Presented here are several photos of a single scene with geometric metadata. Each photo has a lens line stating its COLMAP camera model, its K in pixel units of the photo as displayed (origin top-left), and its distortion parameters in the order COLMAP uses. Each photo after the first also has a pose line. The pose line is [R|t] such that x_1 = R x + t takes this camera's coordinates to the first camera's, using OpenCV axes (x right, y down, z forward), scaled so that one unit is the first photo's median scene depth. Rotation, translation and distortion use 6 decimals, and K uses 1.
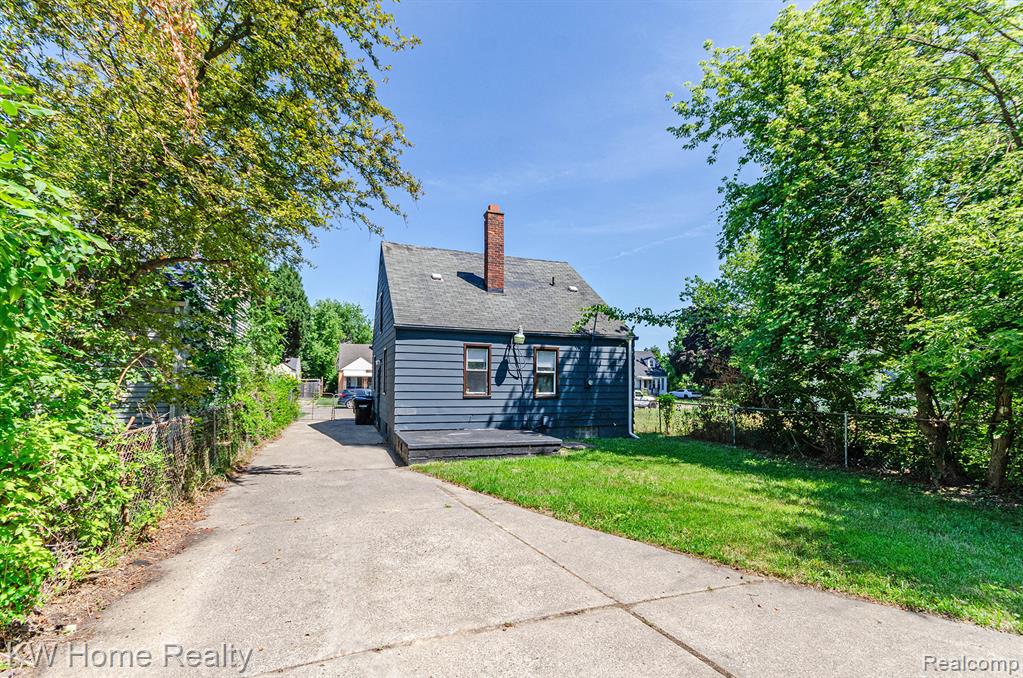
lens RADIAL K [[459.8, 0, 513.1], [0, 459.8, 317.5], [0, 0, 1]] dist [-0.000373, 0.000106]
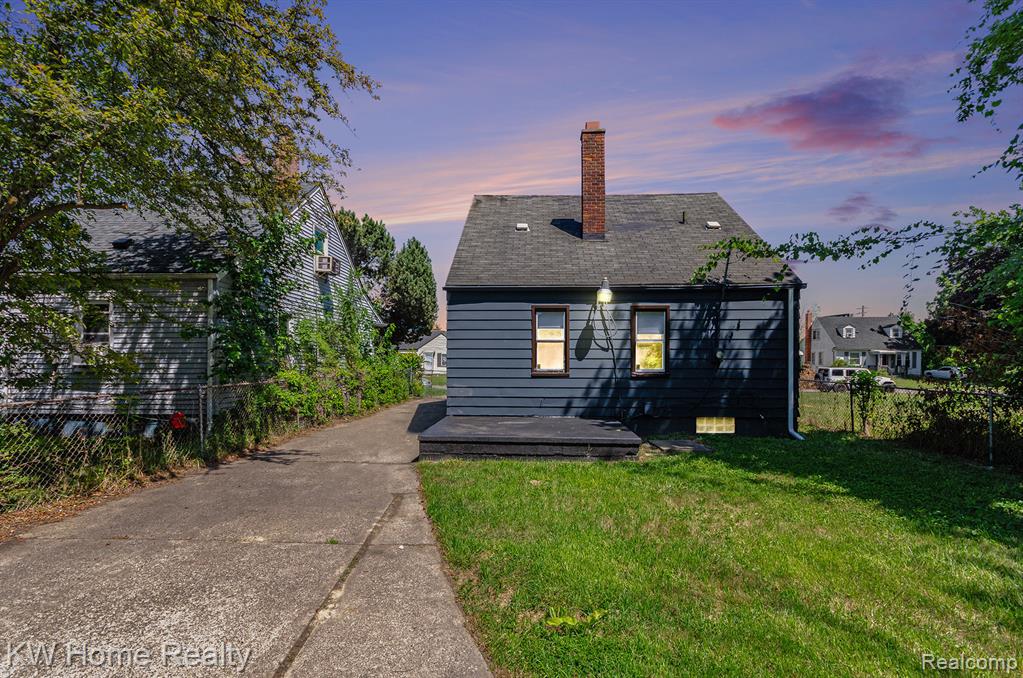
lens RADIAL K [[477.5, 0, 511.5], [0, 477.5, 339.0], [0, 0, 1]] dist [-0.001043, 0.000571]
pose [[0.919381, -0.023413, -0.392670, 0.167432], [0.060568, 0.994749, 0.082499, 0.042616], [0.388676, -0.099632, 0.915972, 0.244926]]
